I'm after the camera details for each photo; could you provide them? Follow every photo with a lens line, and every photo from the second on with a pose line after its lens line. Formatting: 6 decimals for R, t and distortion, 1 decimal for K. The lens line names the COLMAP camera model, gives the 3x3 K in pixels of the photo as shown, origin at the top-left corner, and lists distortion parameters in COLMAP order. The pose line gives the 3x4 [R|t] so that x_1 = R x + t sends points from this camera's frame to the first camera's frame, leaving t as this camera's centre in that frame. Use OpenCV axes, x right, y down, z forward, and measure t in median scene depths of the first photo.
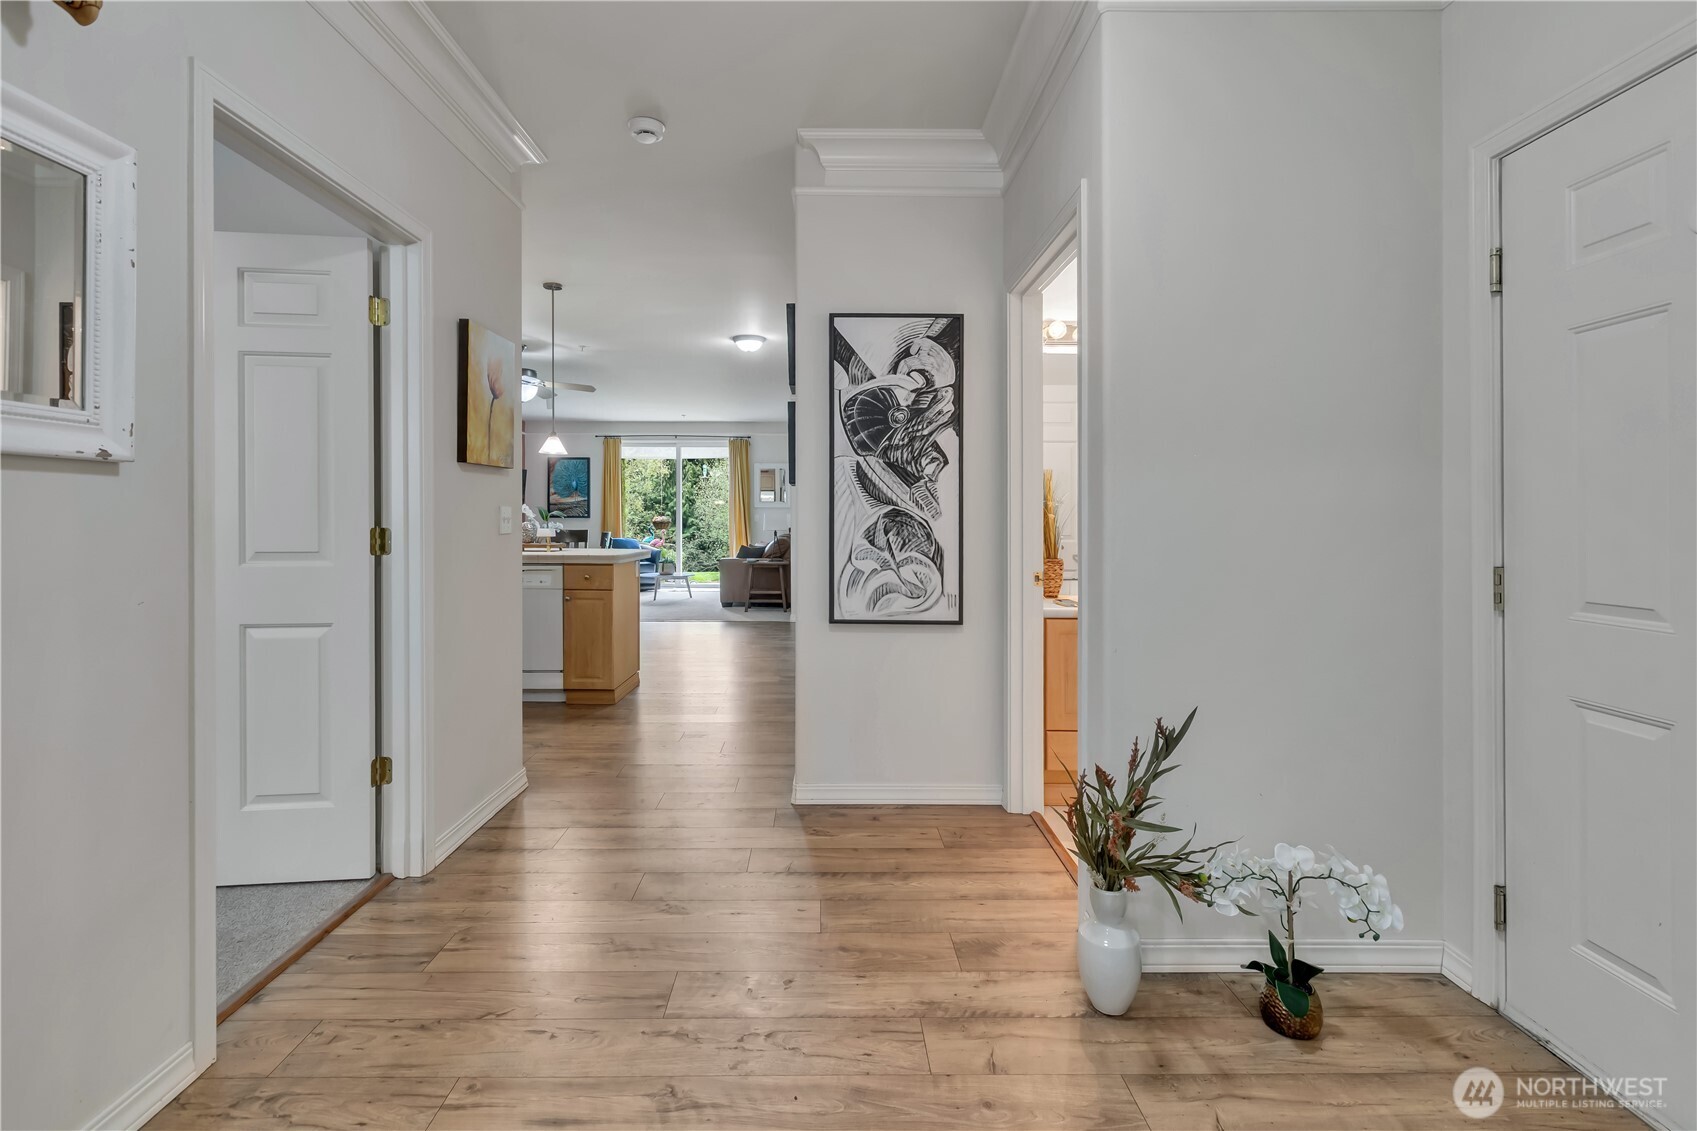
lens RADIAL K [[791.4, 0, 843.3], [0, 791.4, 523.0], [0, 0, 1]] dist [-0.010979, 0.005857]
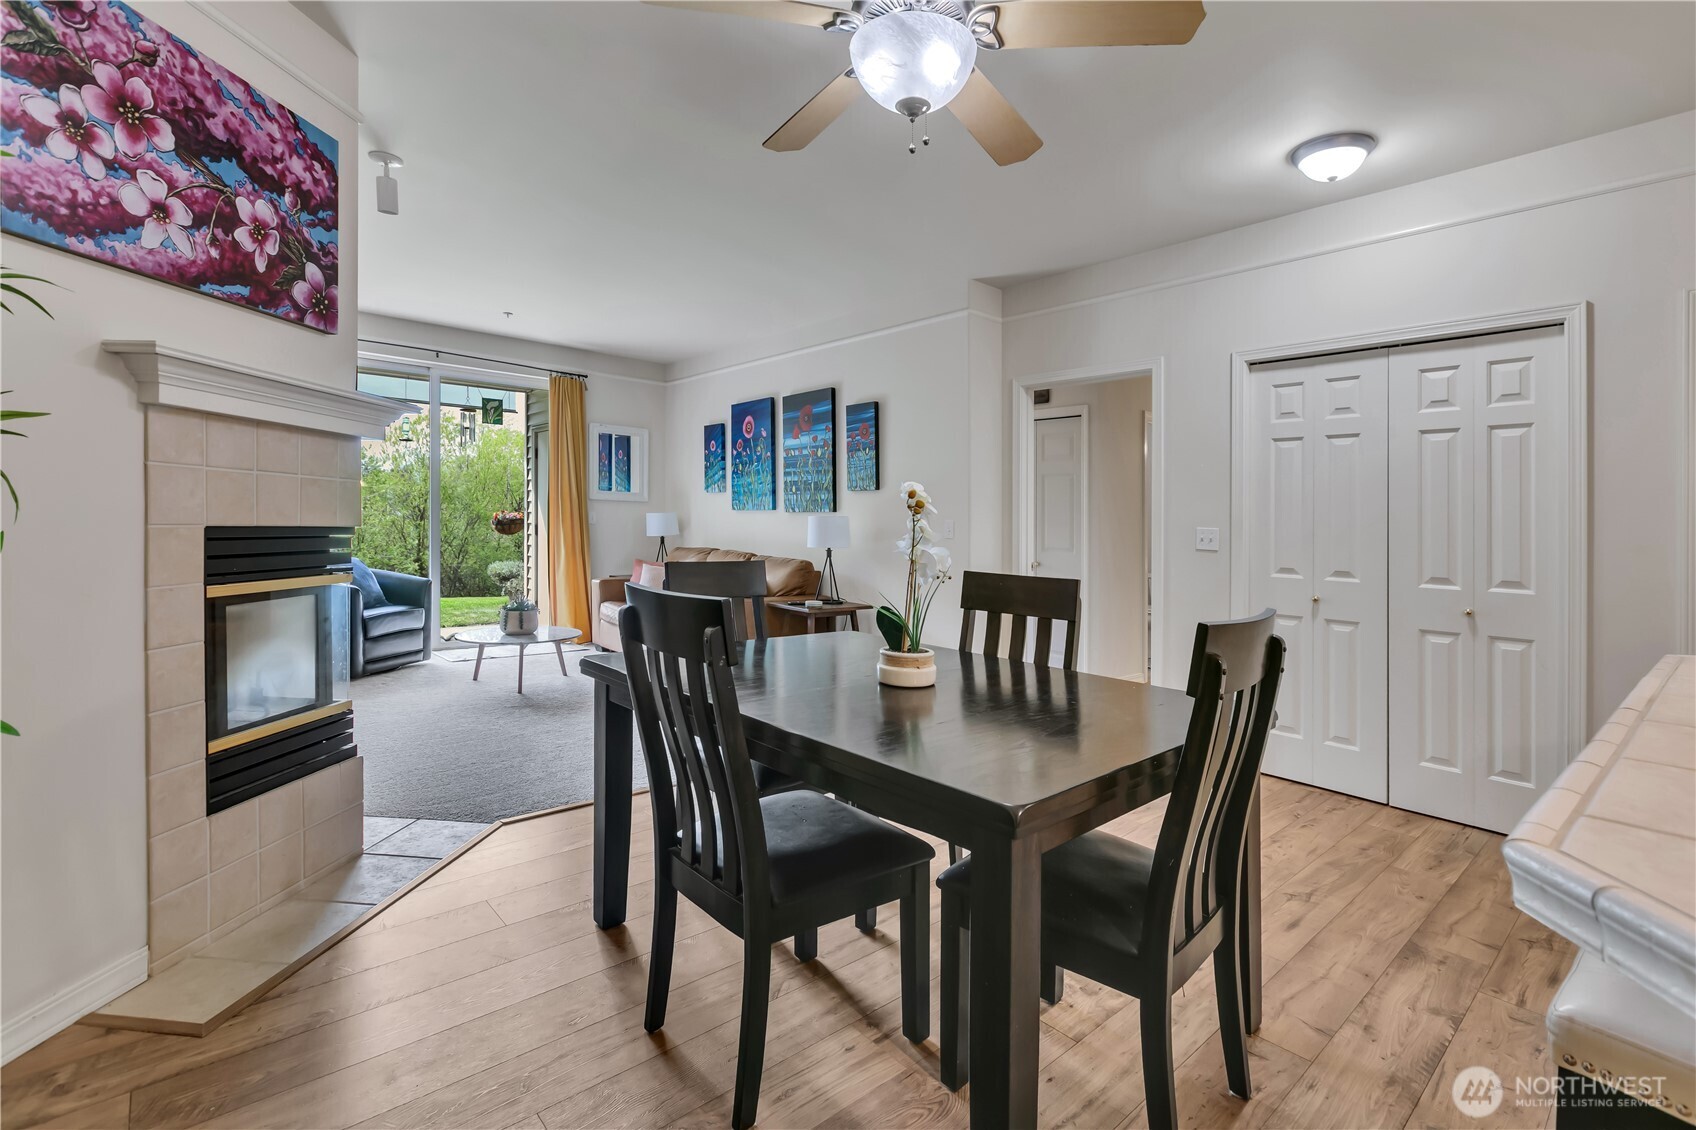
lens RADIAL K [[790.9, 0, 901.3], [0, 790.9, 572.4], [0, 0, 1]] dist [-0.010979, 0.005857]
pose [[0.743456, -0.014359, 0.668631, -0.332687], [-0.023900, 0.998560, 0.048019, -0.002115], [-0.668358, -0.051681, 0.742042, 0.430912]]
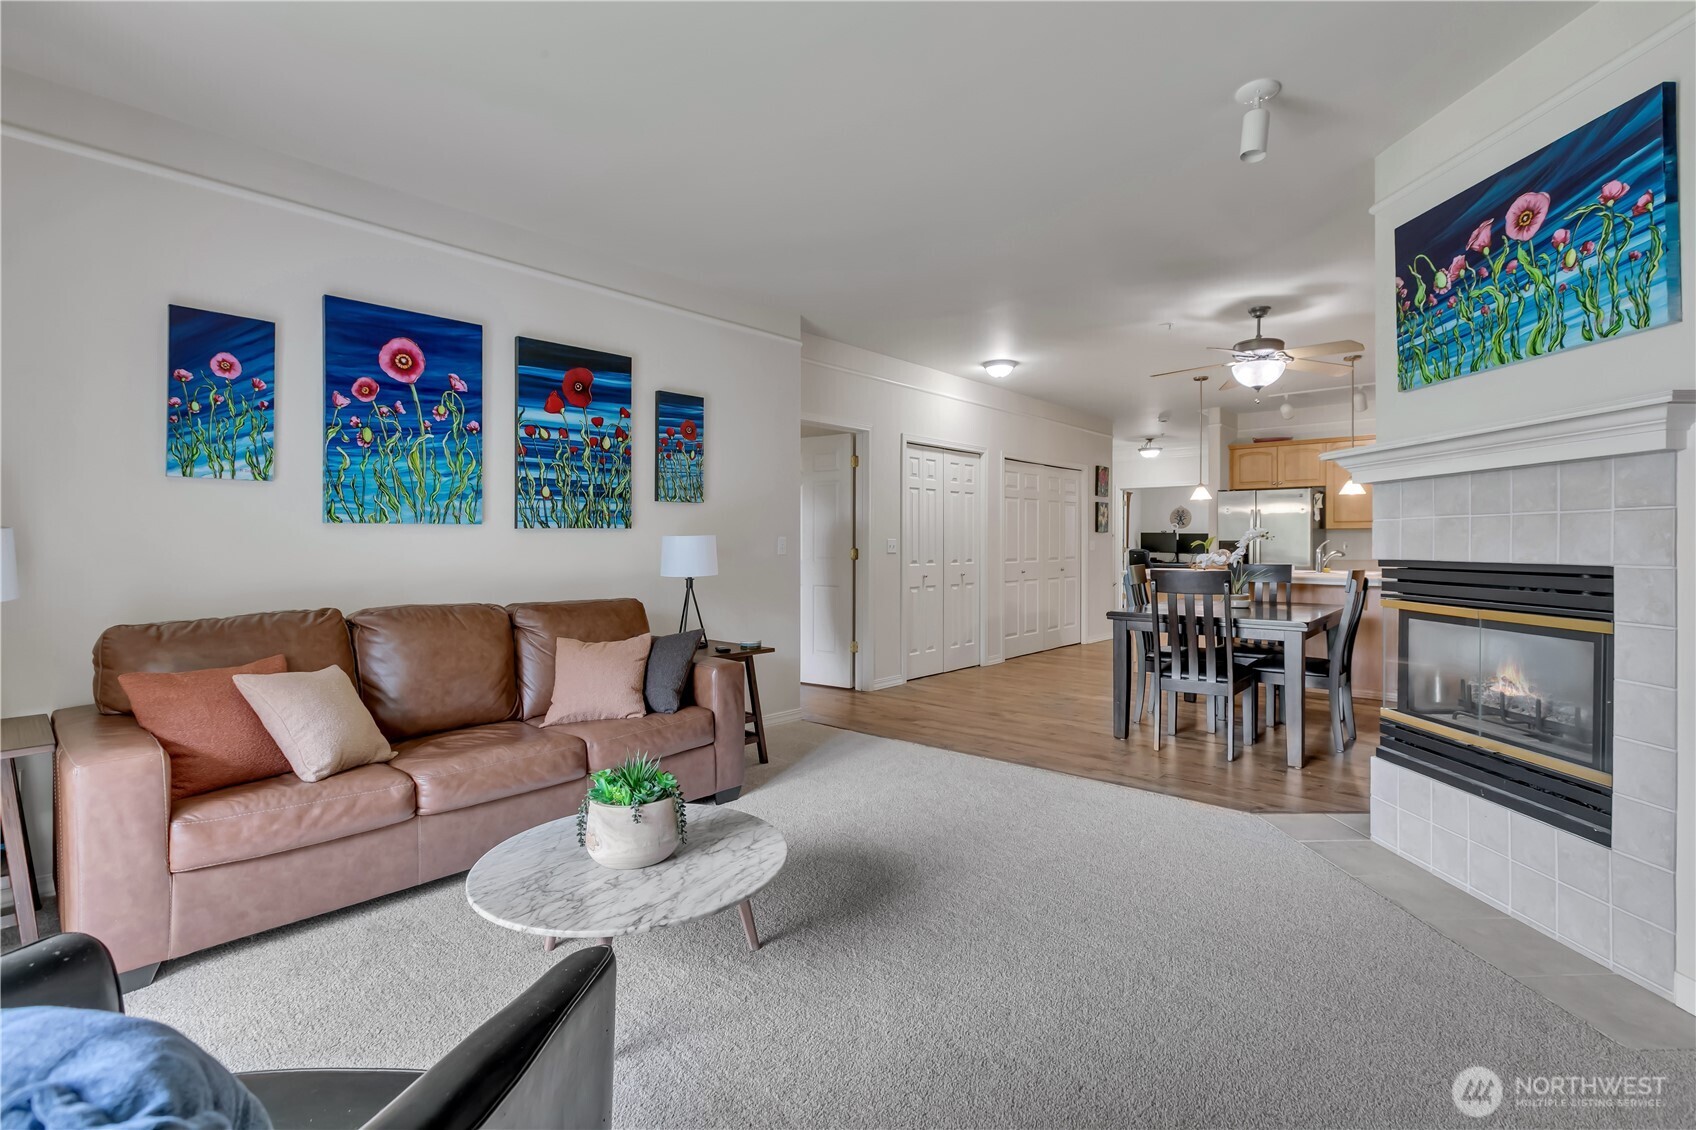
lens RADIAL K [[772.8, 0, 840.9], [0, 772.8, 534.9], [0, 0, 1]] dist [0.000204, -0.000693]
pose [[-0.718267, 0.006543, 0.695736, -0.350527], [0.005806, 0.999977, -0.003410, -0.009255], [-0.695743, 0.001590, -0.718289, 0.989276]]
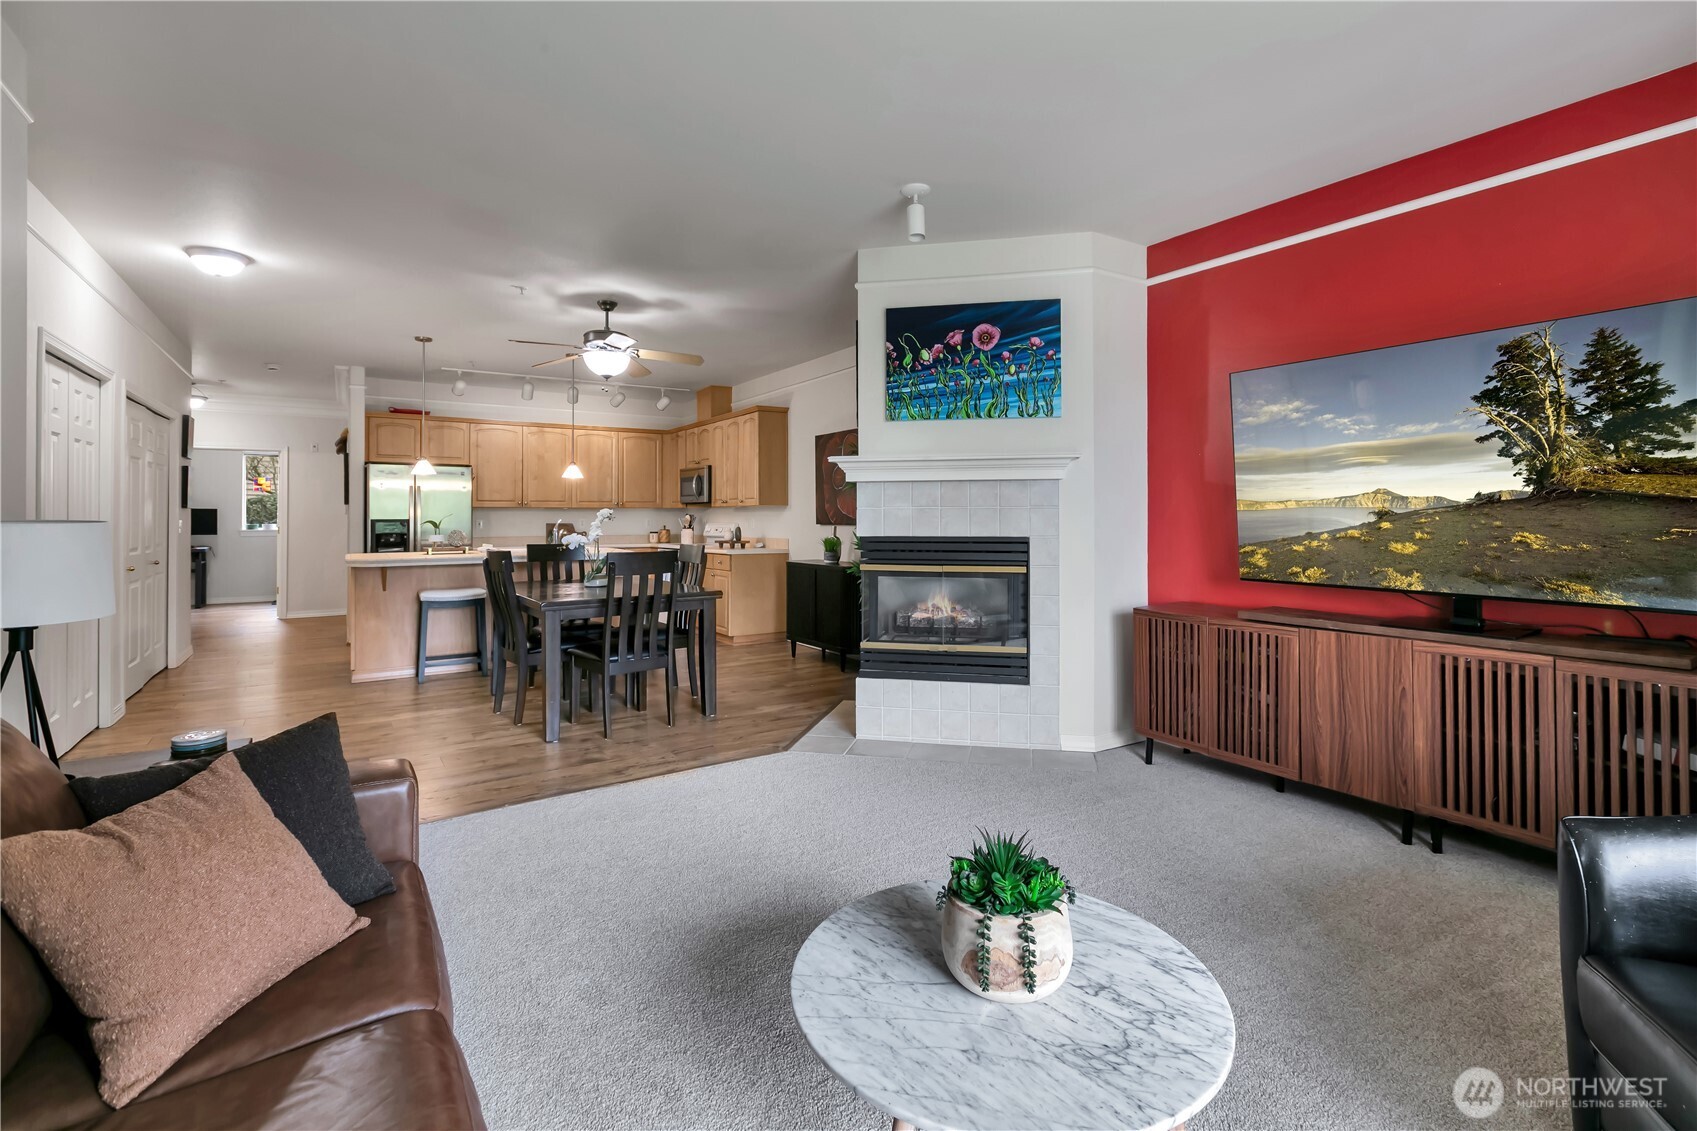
lens RADIAL K [[791.4, 0, 873.3], [0, 791.4, 495.1], [0, 0, 1]] dist [-0.010979, 0.005857]
pose [[-0.840882, -0.014500, -0.541025, -0.118161], [-0.003868, 0.999777, -0.020782, -0.012304], [0.541205, -0.015383, -0.840750, 0.993032]]
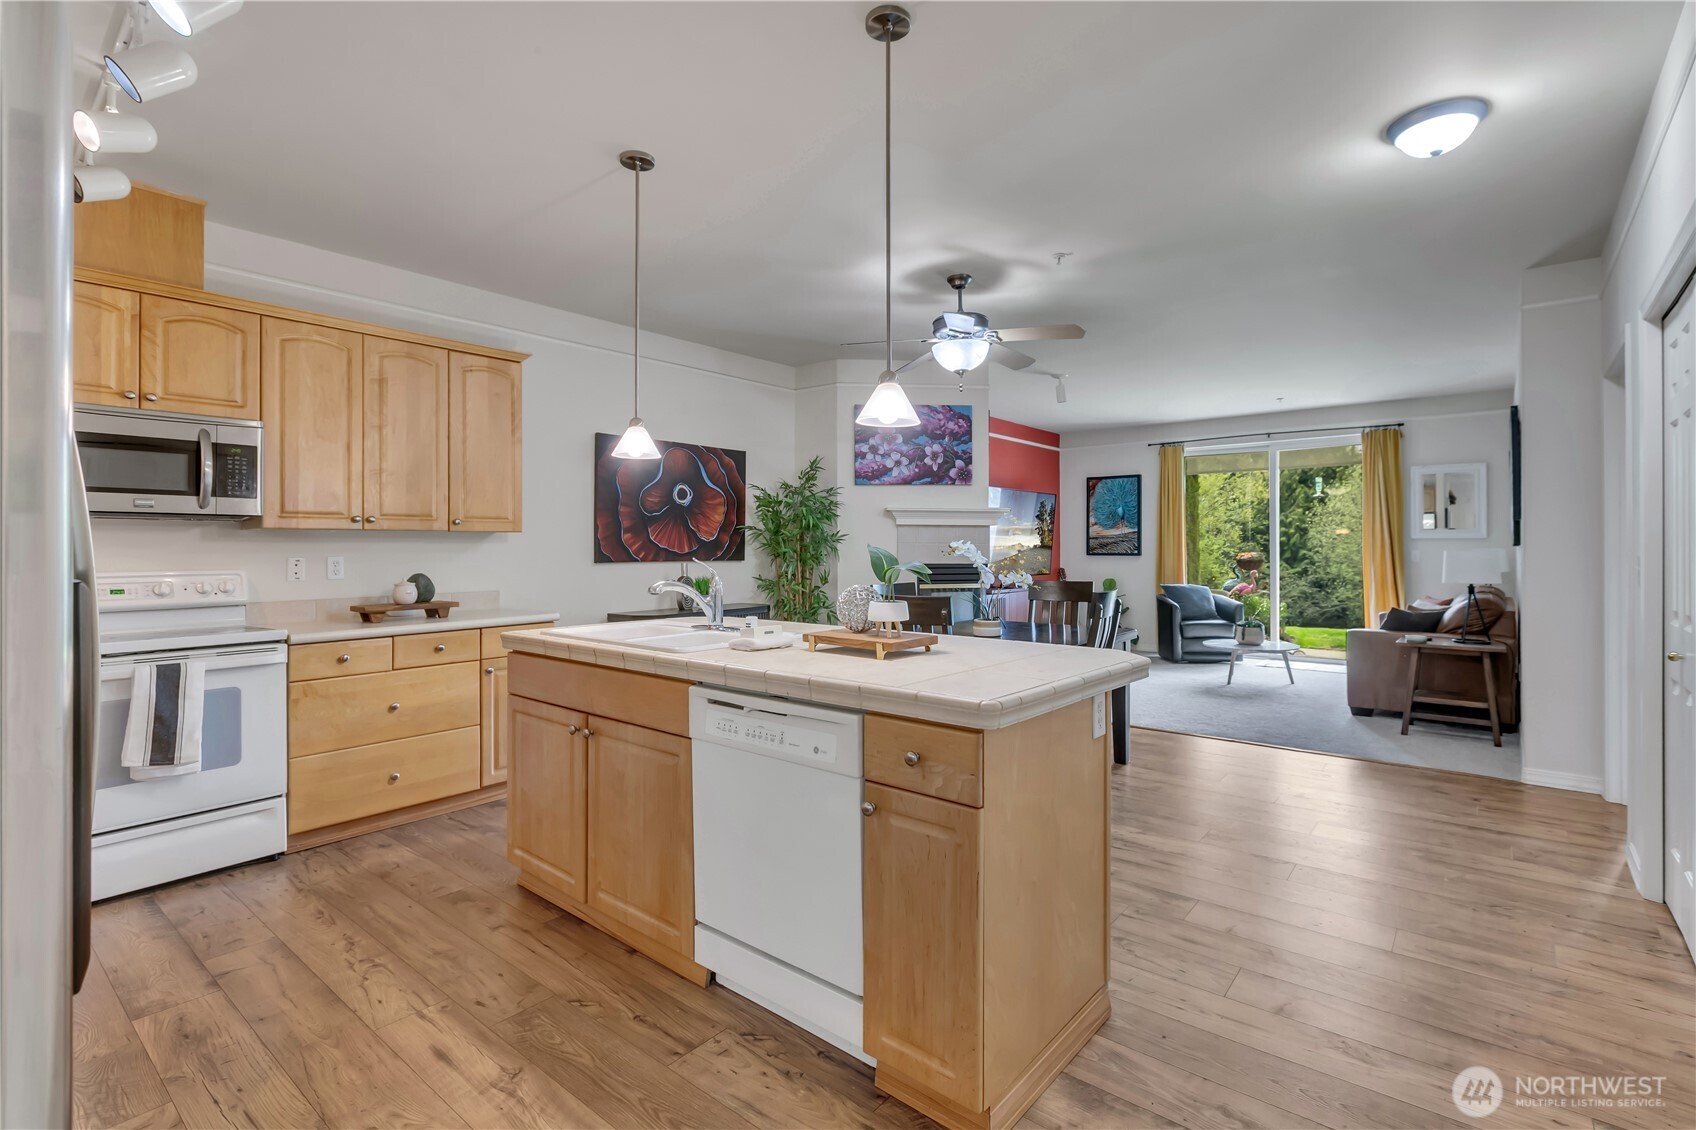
lens RADIAL K [[772.8, 0, 856.4], [0, 772.8, 542.6], [0, 0, 1]] dist [0.000204, -0.000693]
pose [[0.754827, -0.006873, -0.655888, -0.045776], [-0.002805, 0.999902, -0.013706, -0.007965], [0.655918, 0.012185, 0.754734, 0.277030]]
